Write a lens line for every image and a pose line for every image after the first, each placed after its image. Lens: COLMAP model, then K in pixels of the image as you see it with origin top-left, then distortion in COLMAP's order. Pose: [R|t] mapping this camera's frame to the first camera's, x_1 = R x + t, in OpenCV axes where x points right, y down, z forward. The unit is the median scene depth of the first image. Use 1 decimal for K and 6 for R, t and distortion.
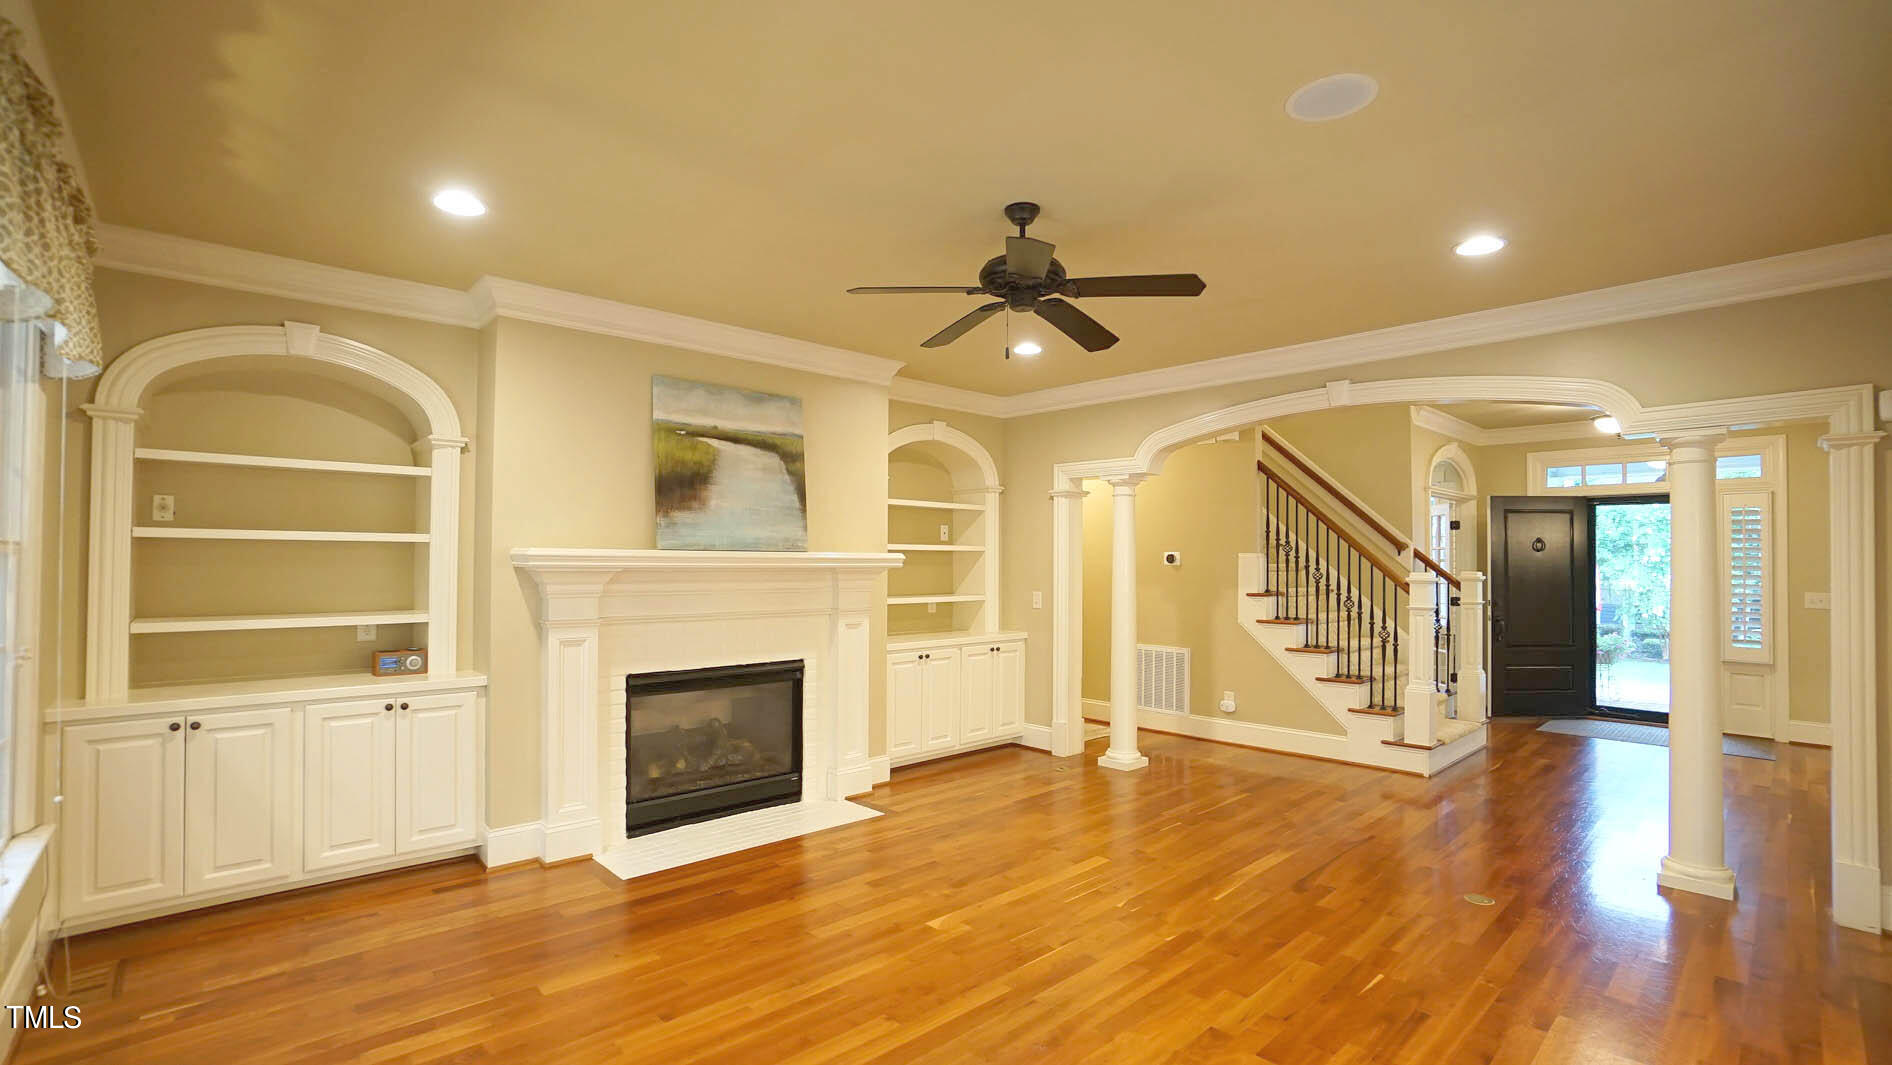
lens RADIAL K [[823.0, 0, 919.3], [0, 823.0, 548.3], [0, 0, 1]] dist [-0.035751, 0.000098]
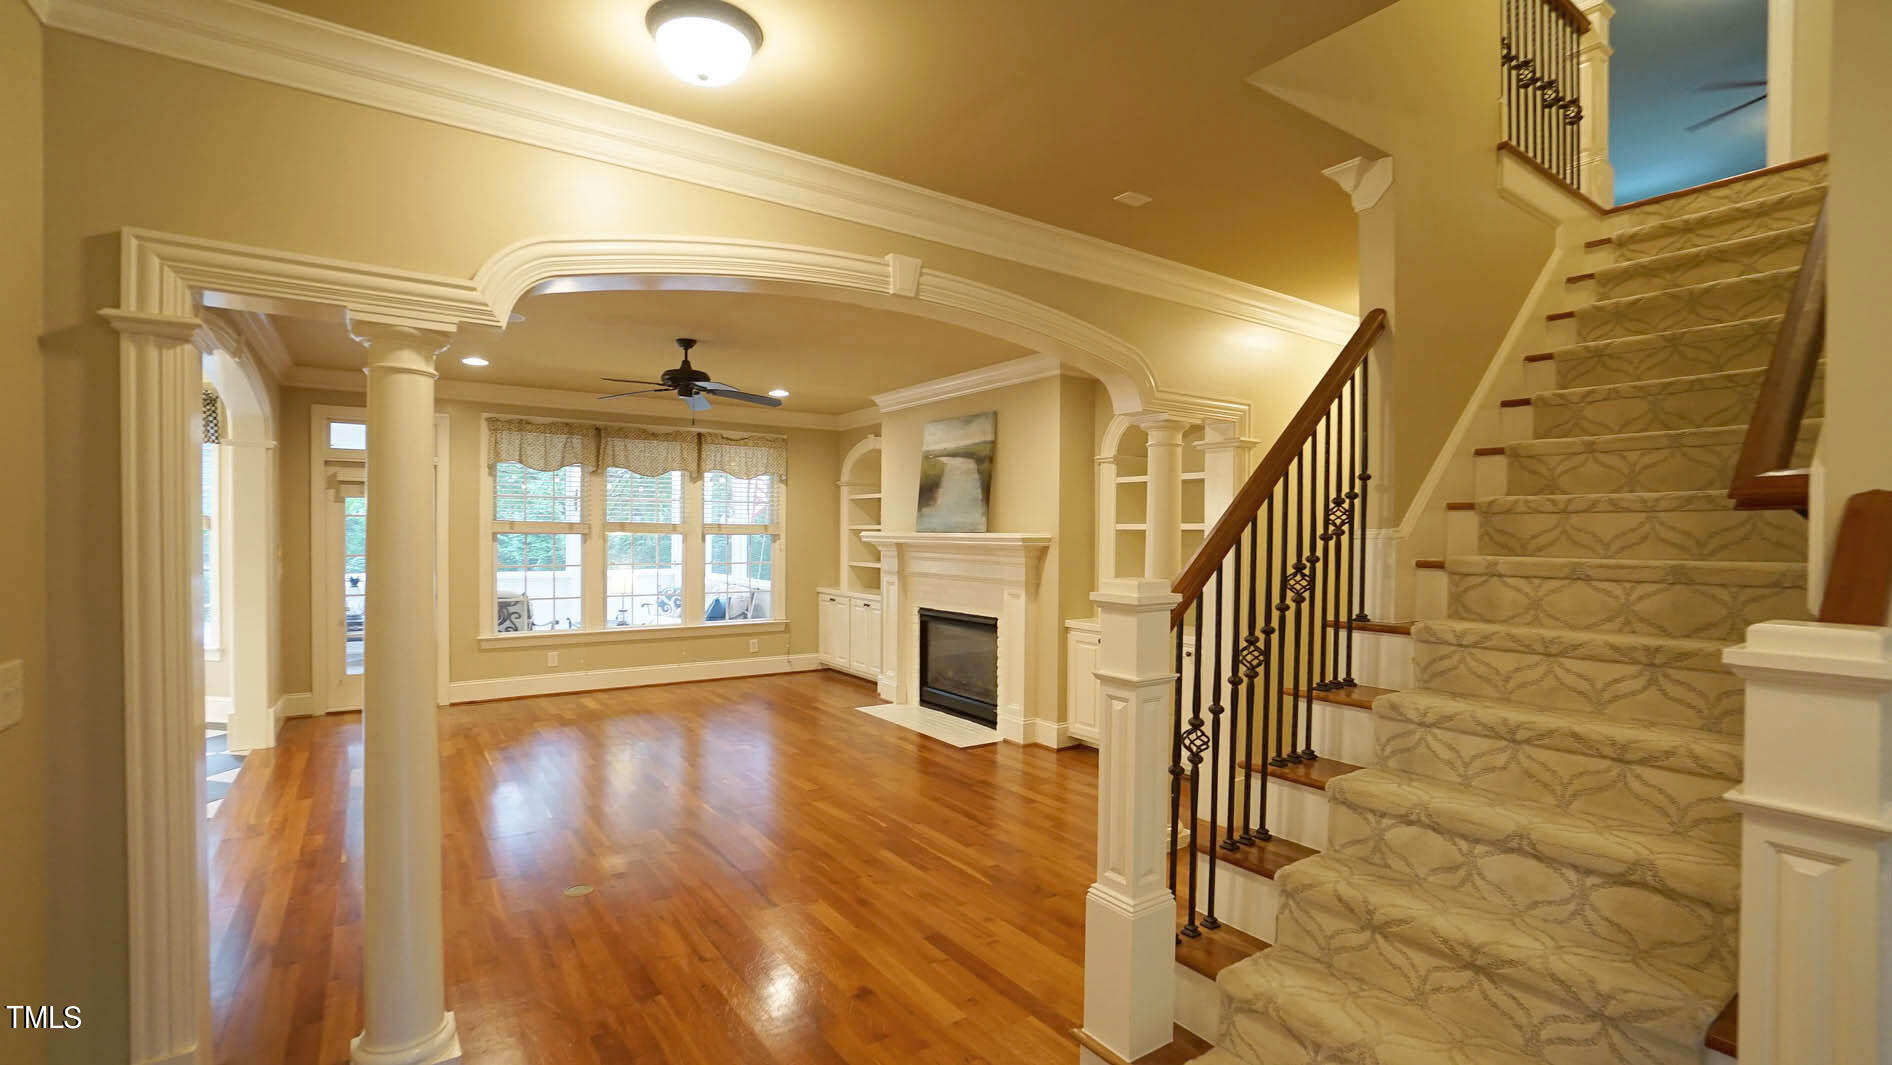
lens RADIAL K [[830.1, 0, 940.4], [0, 830.1, 543.1], [0, 0, 1]] dist [-0.063834, 0.023260]
pose [[-0.116546, 0.004153, -0.993177, 1.163319], [0.005103, 0.999981, 0.003582, 0.015860], [0.993172, -0.004651, -0.116565, 1.096289]]
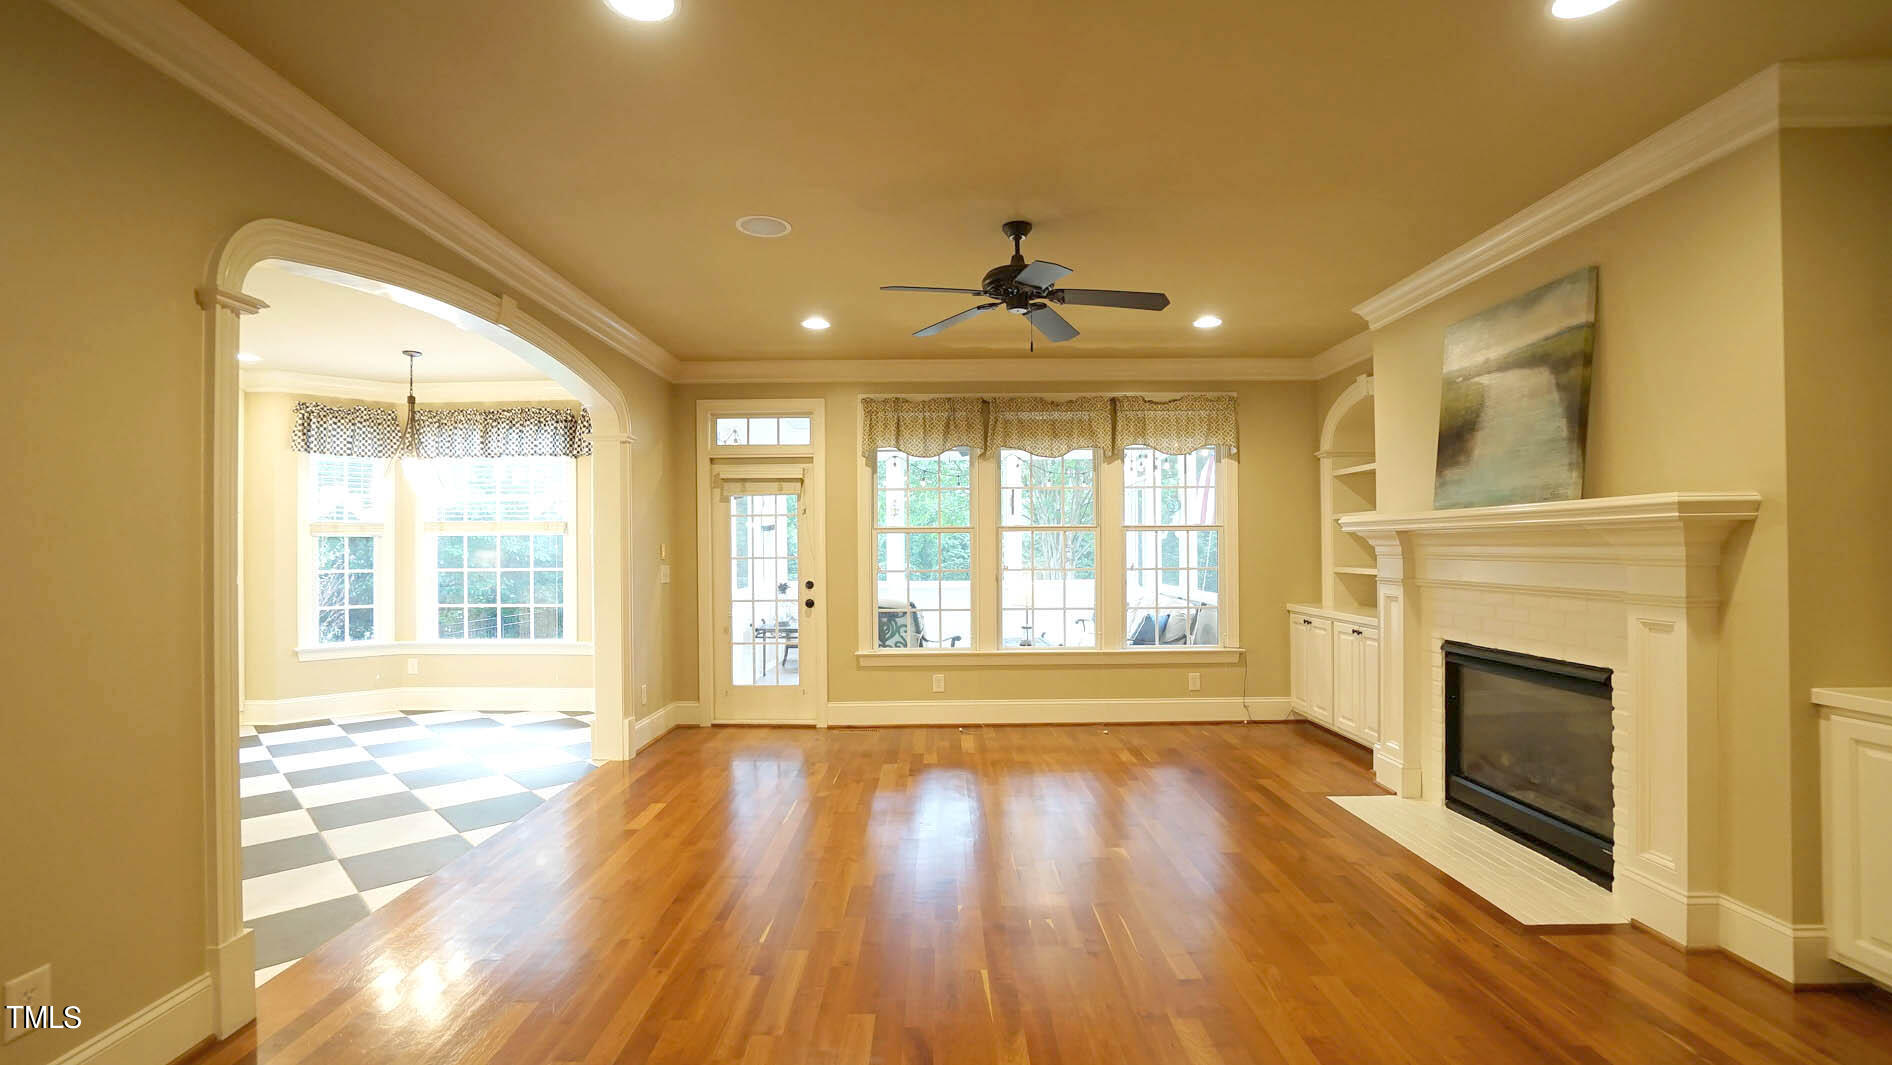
lens RADIAL K [[830.1, 0, 940.4], [0, 830.1, 543.1], [0, 0, 1]] dist [-0.063834, 0.023260]
pose [[-0.663149, -0.007353, -0.748452, 0.687670], [0.013267, 0.999679, -0.021576, 0.045182], [0.748370, -0.024238, -0.662838, 1.058377]]
